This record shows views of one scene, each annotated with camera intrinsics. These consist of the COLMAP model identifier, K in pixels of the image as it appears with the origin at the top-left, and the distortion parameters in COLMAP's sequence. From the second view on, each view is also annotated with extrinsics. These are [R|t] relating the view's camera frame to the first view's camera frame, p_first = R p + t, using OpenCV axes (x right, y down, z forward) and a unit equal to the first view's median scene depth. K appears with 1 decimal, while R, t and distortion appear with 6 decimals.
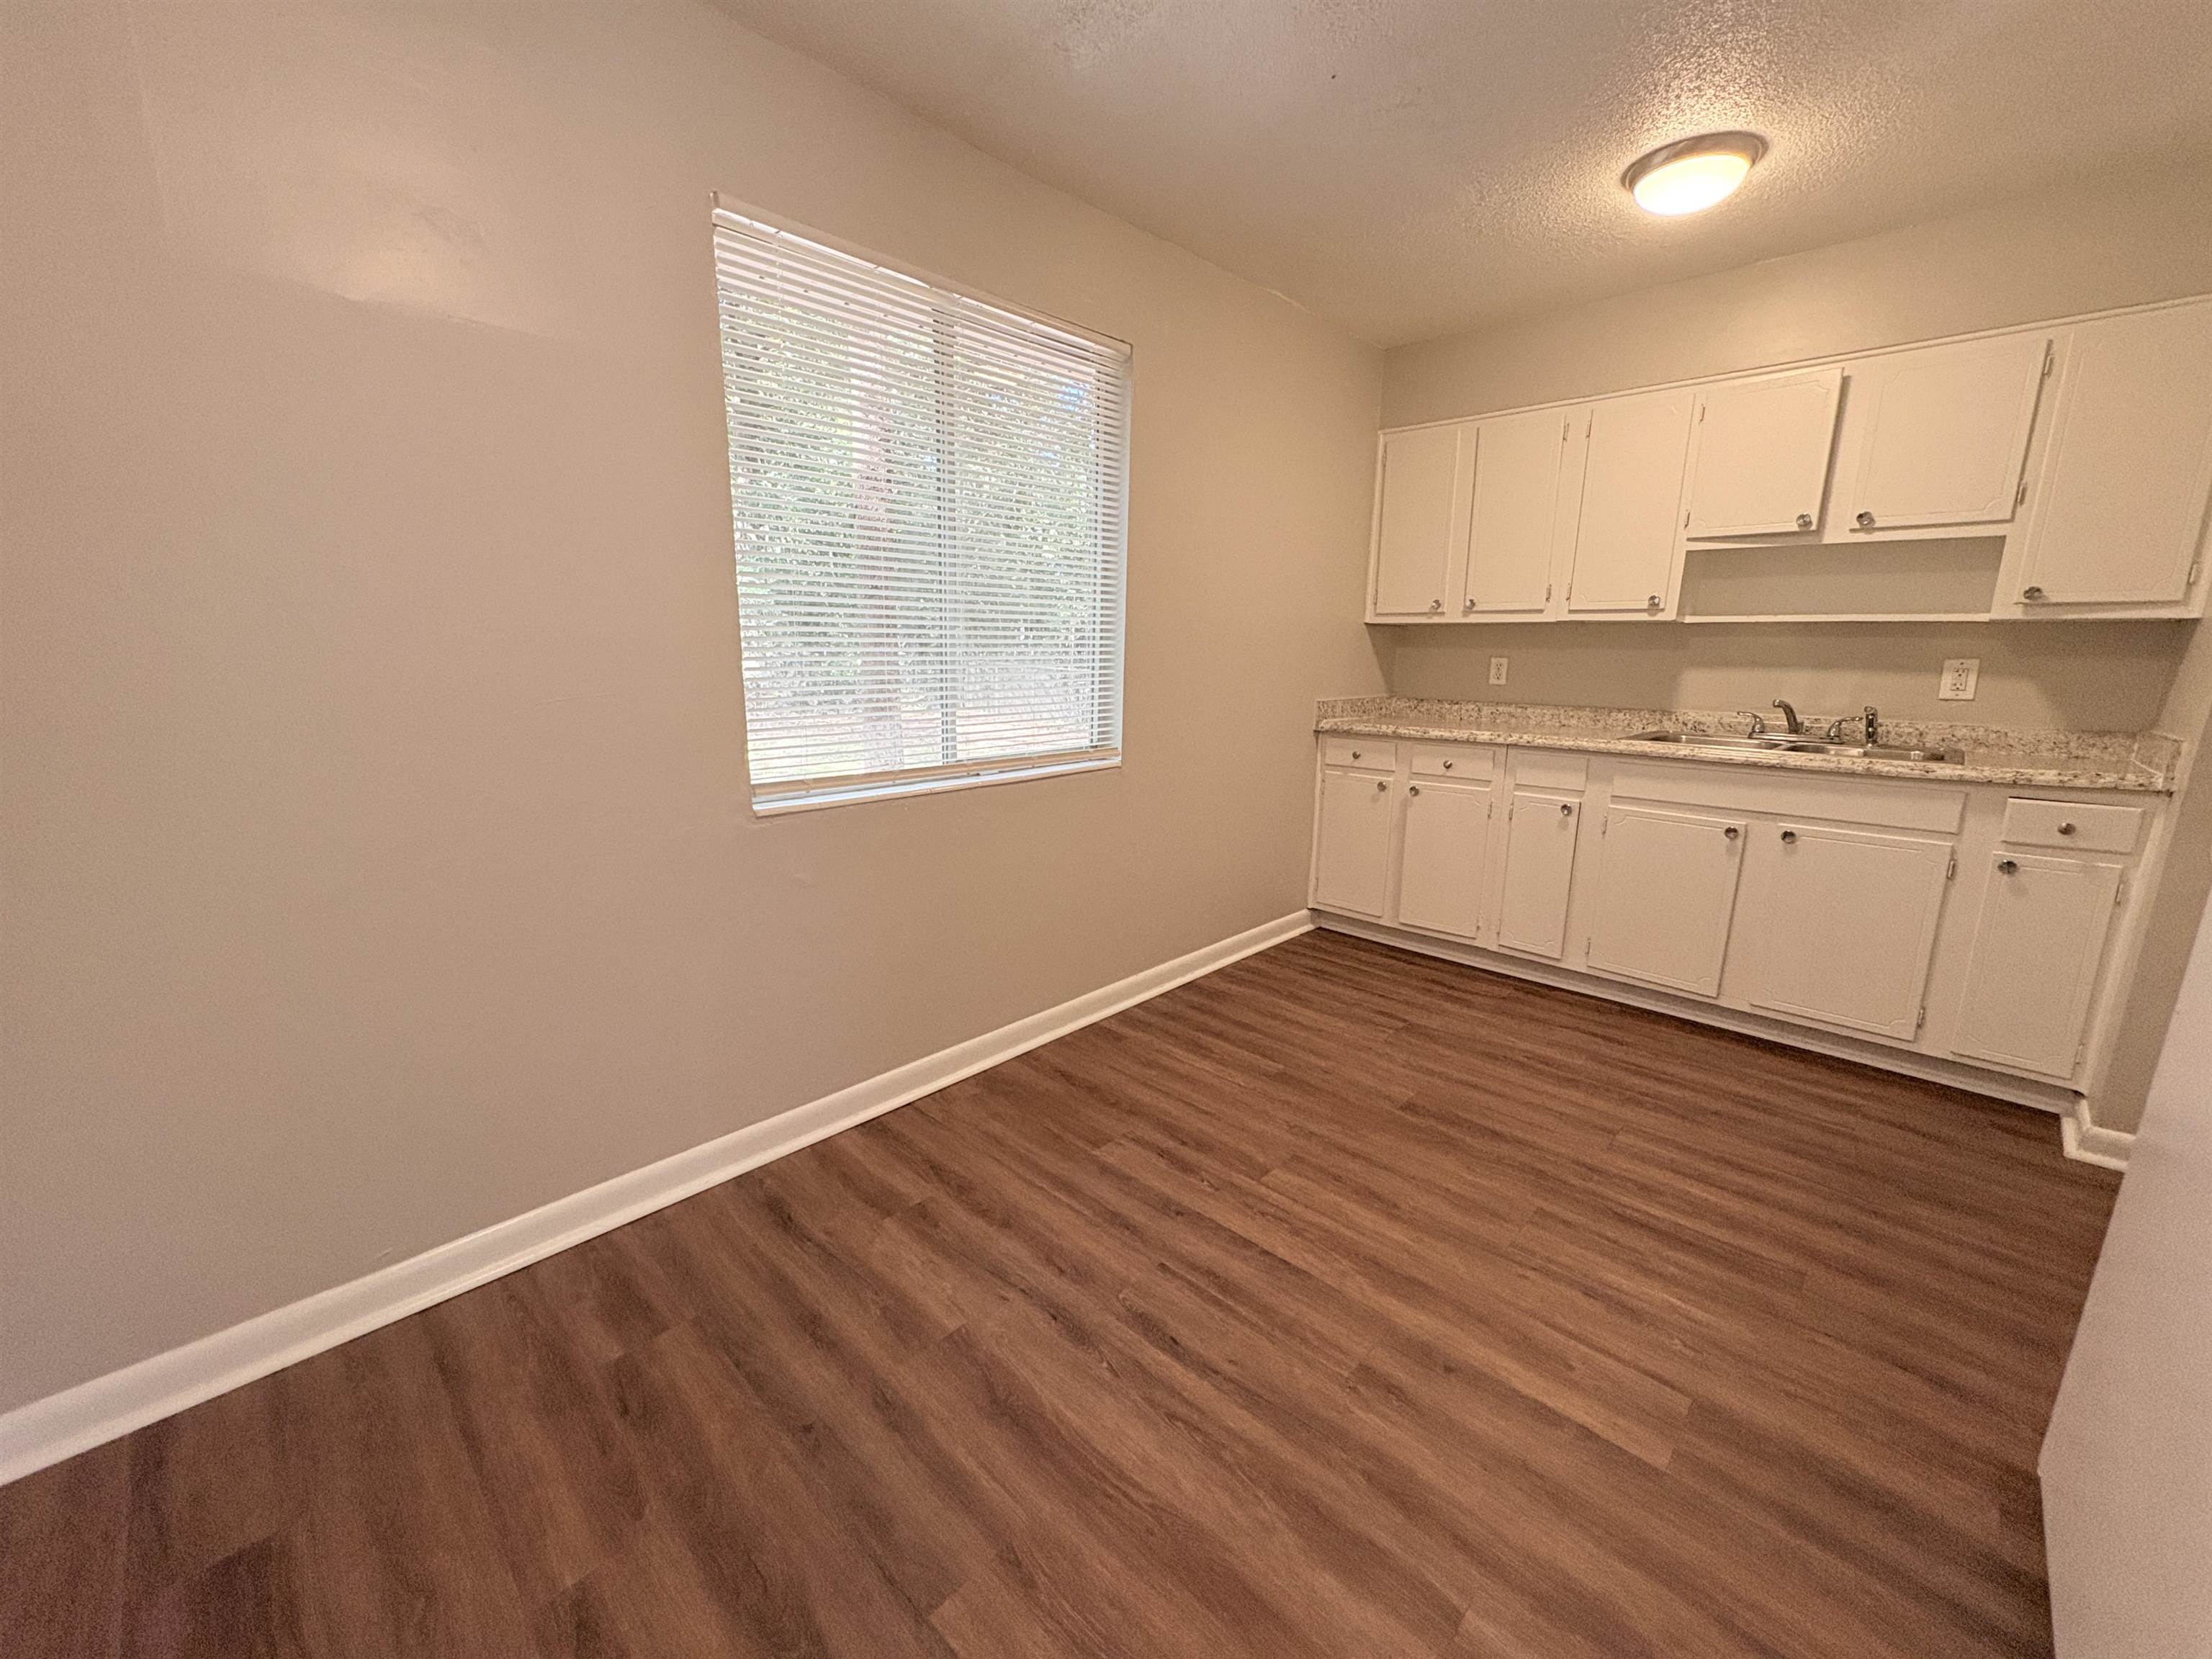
lens RADIAL K [[883.5, 0, 1109.4], [0, 883.5, 827.9], [0, 0, 1]] dist [0.000422, 0.000395]
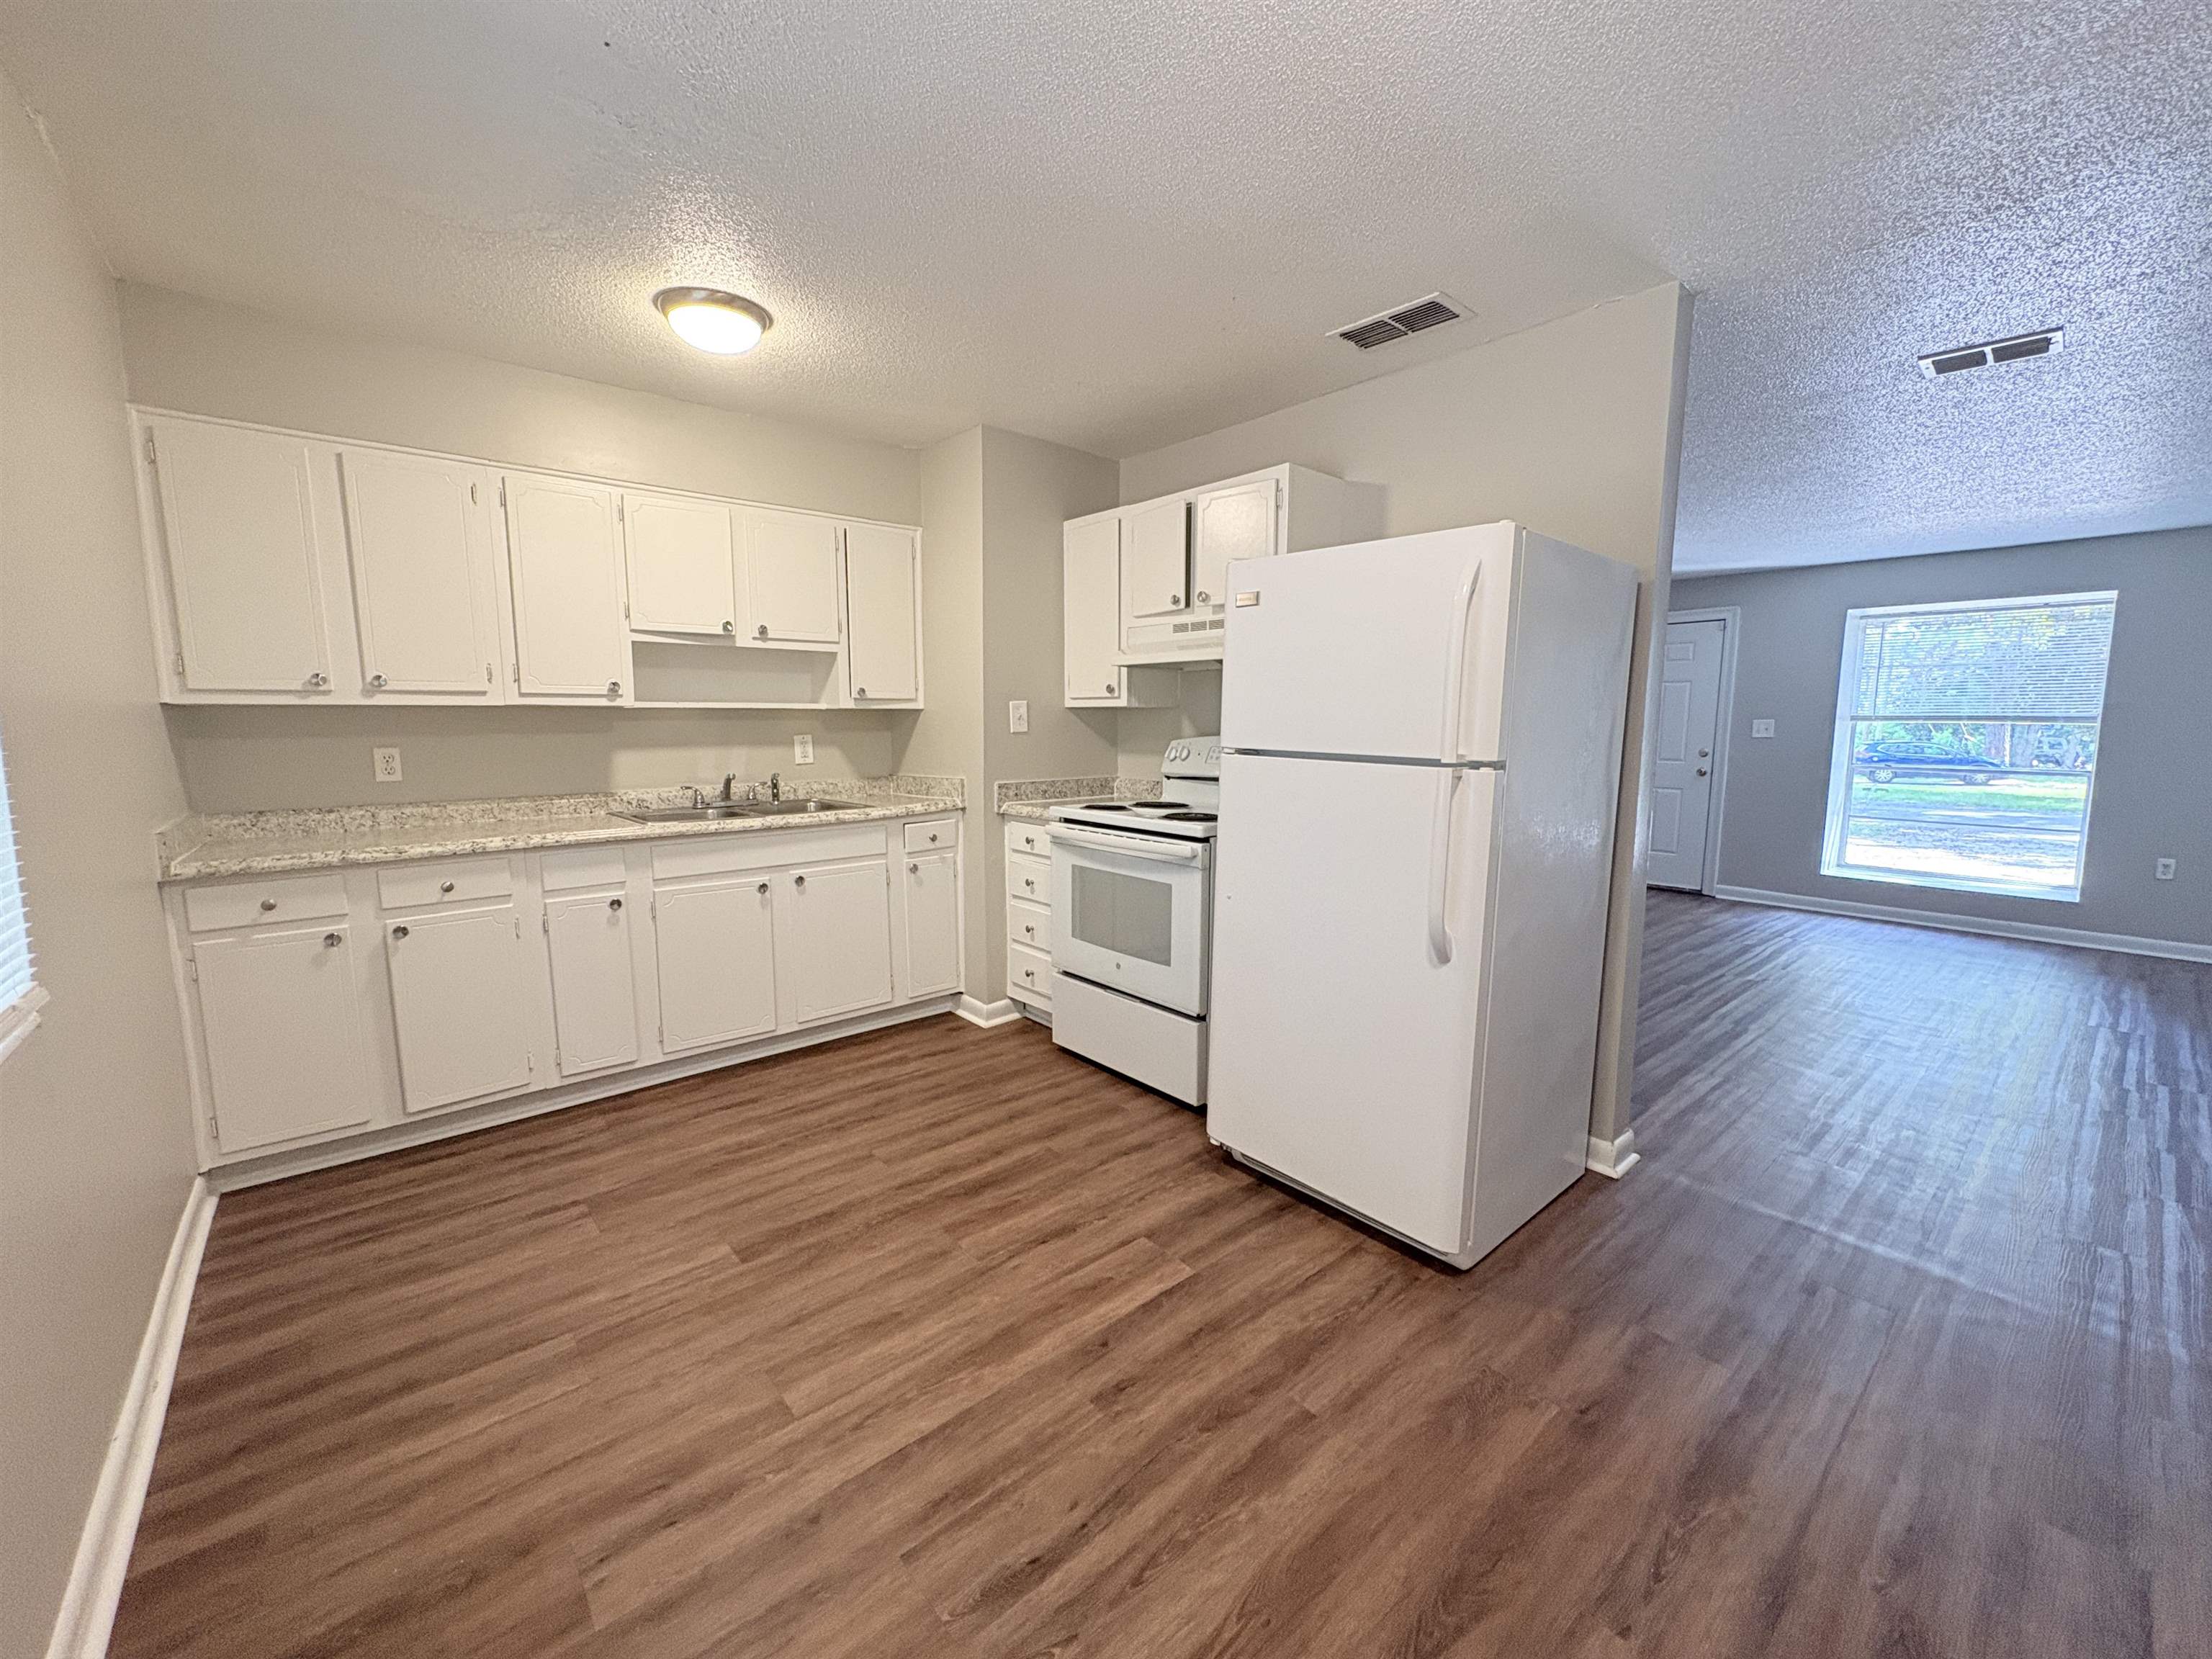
lens RADIAL K [[883.5, 0, 1101.8], [0, 883.5, 825.2], [0, 0, 1]] dist [0.000422, 0.000395]
pose [[0.095097, -0.132260, 0.986643, -0.472468], [0.206661, 0.972164, 0.110401, -0.134153], [-0.973780, 0.193401, 0.119783, 0.494354]]
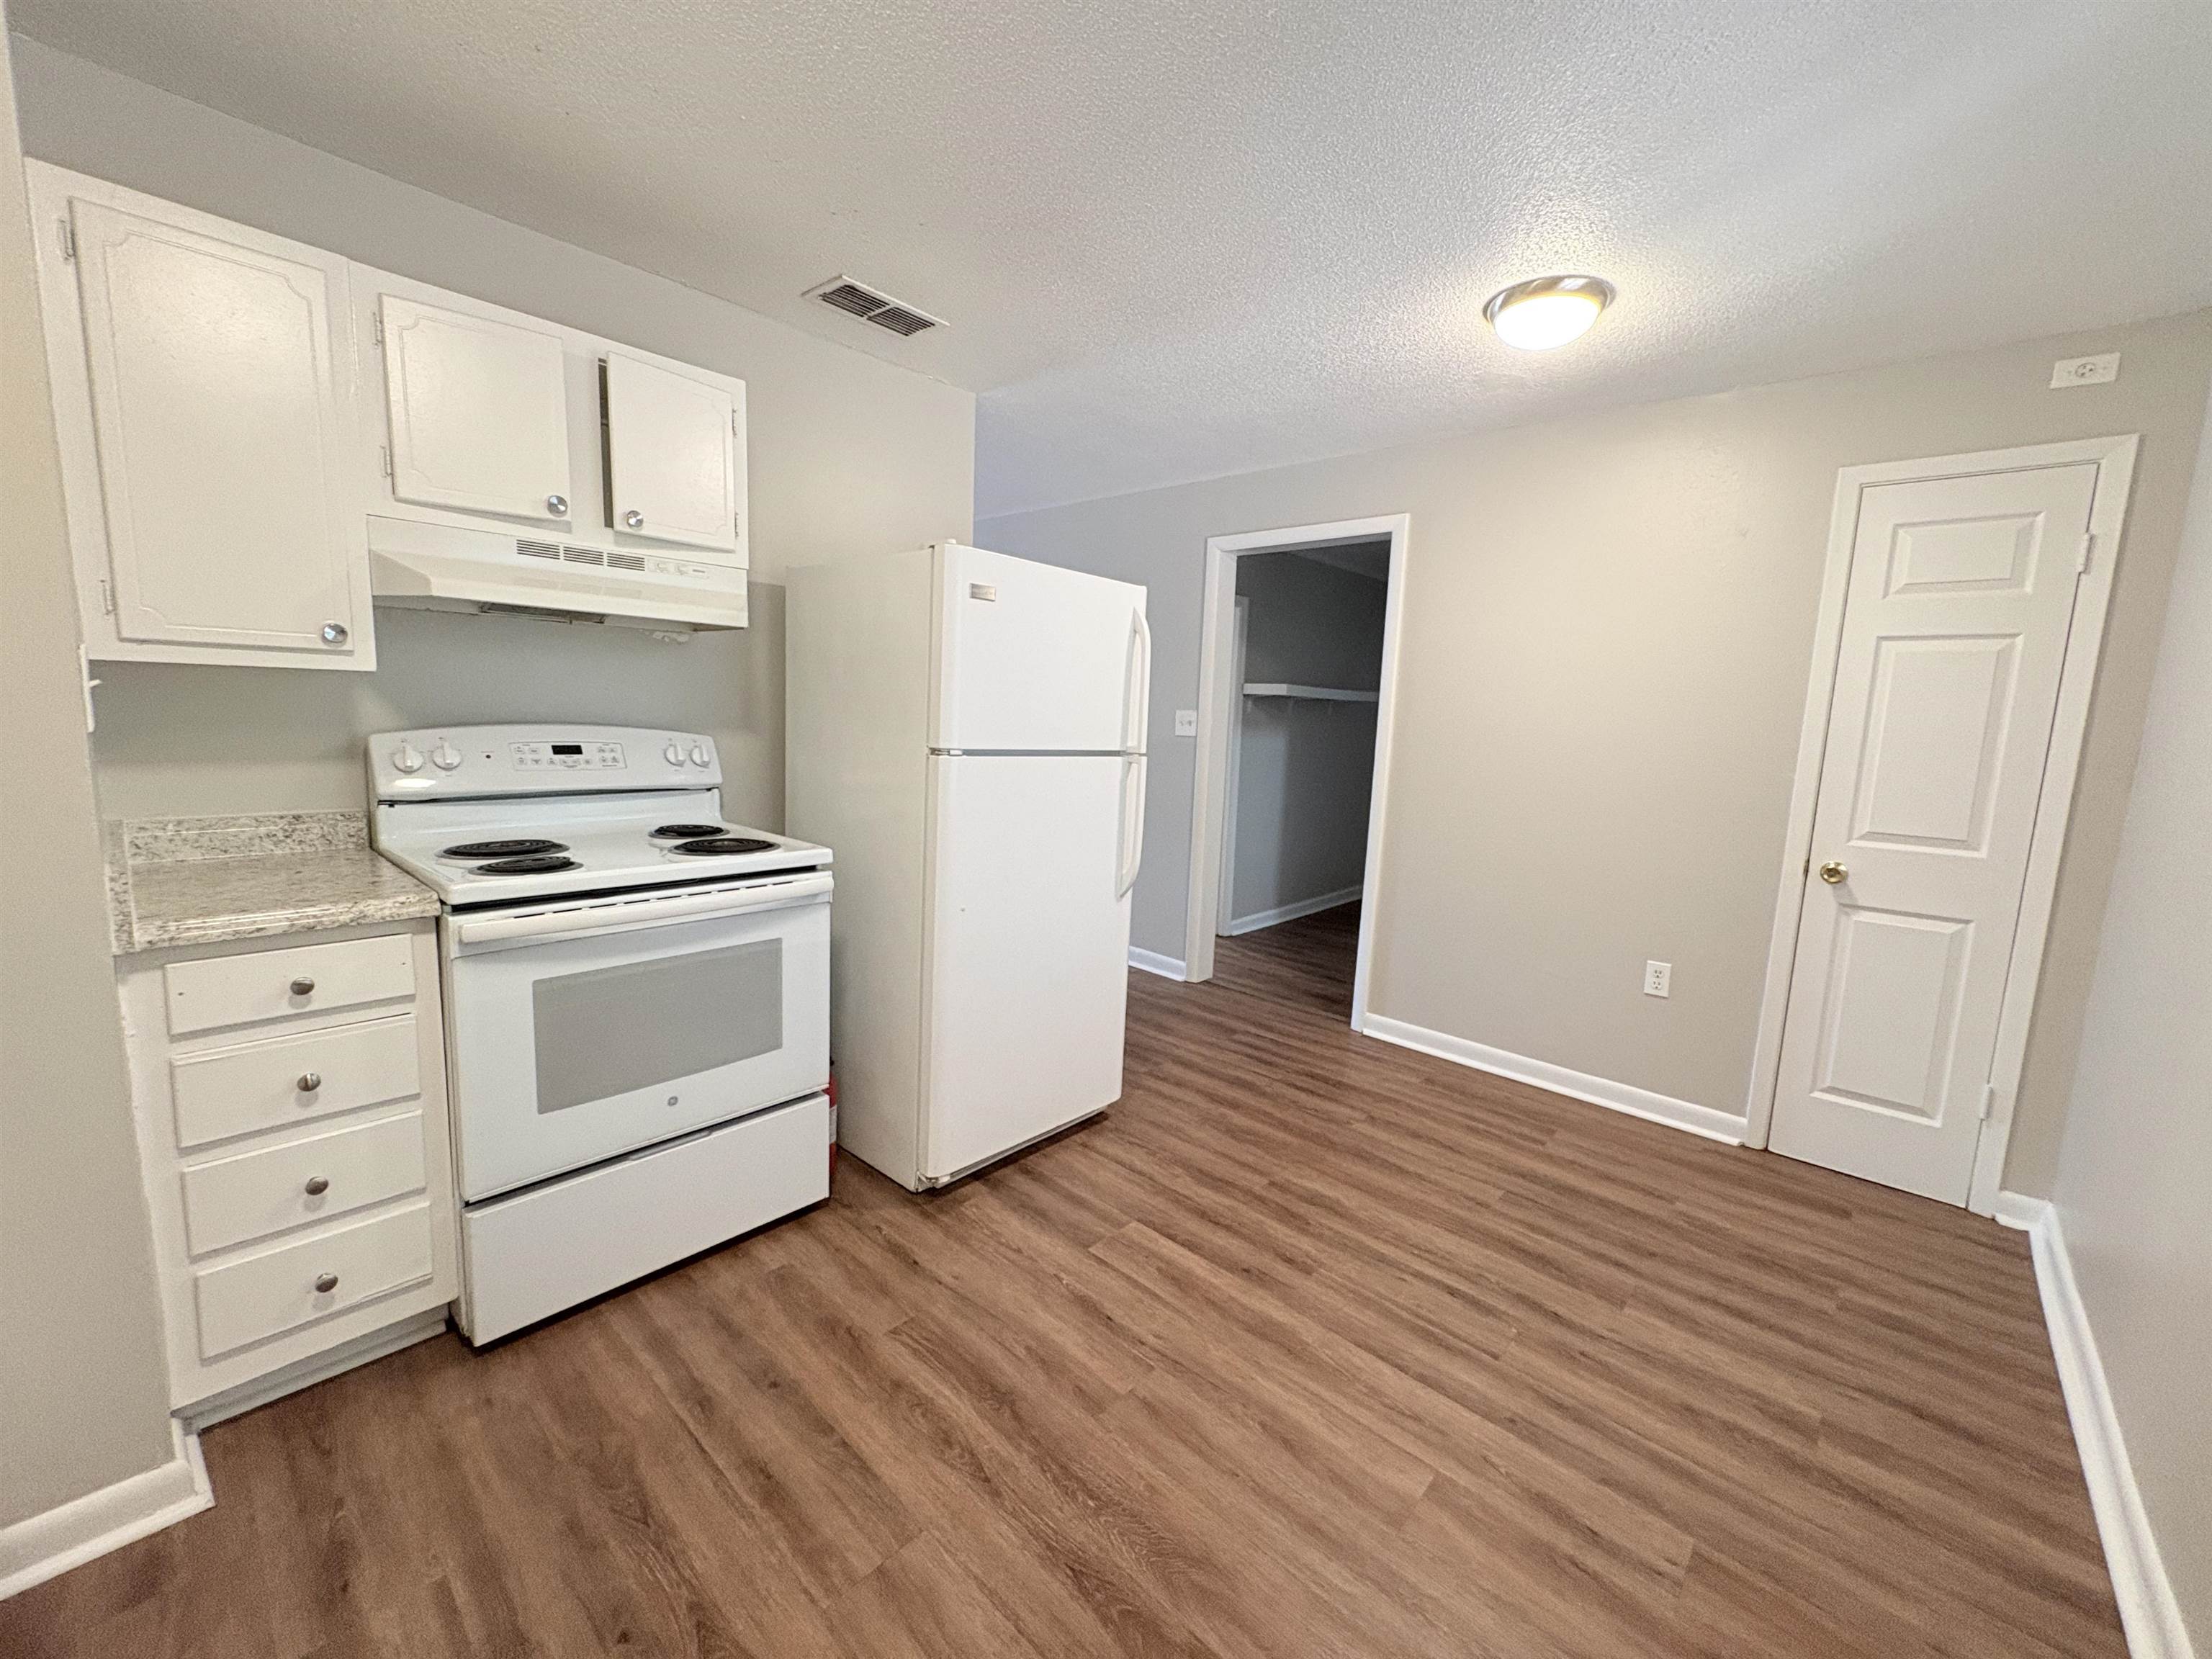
lens RADIAL K [[883.5, 0, 1111.8], [0, 883.5, 823.5], [0, 0, 1]] dist [0.000422, 0.000395]
pose [[-0.997687, -0.052601, -0.043067, 0.470937], [-0.064103, 0.938851, 0.338304, -0.338501], [0.022639, 0.340282, -0.940051, 1.399382]]
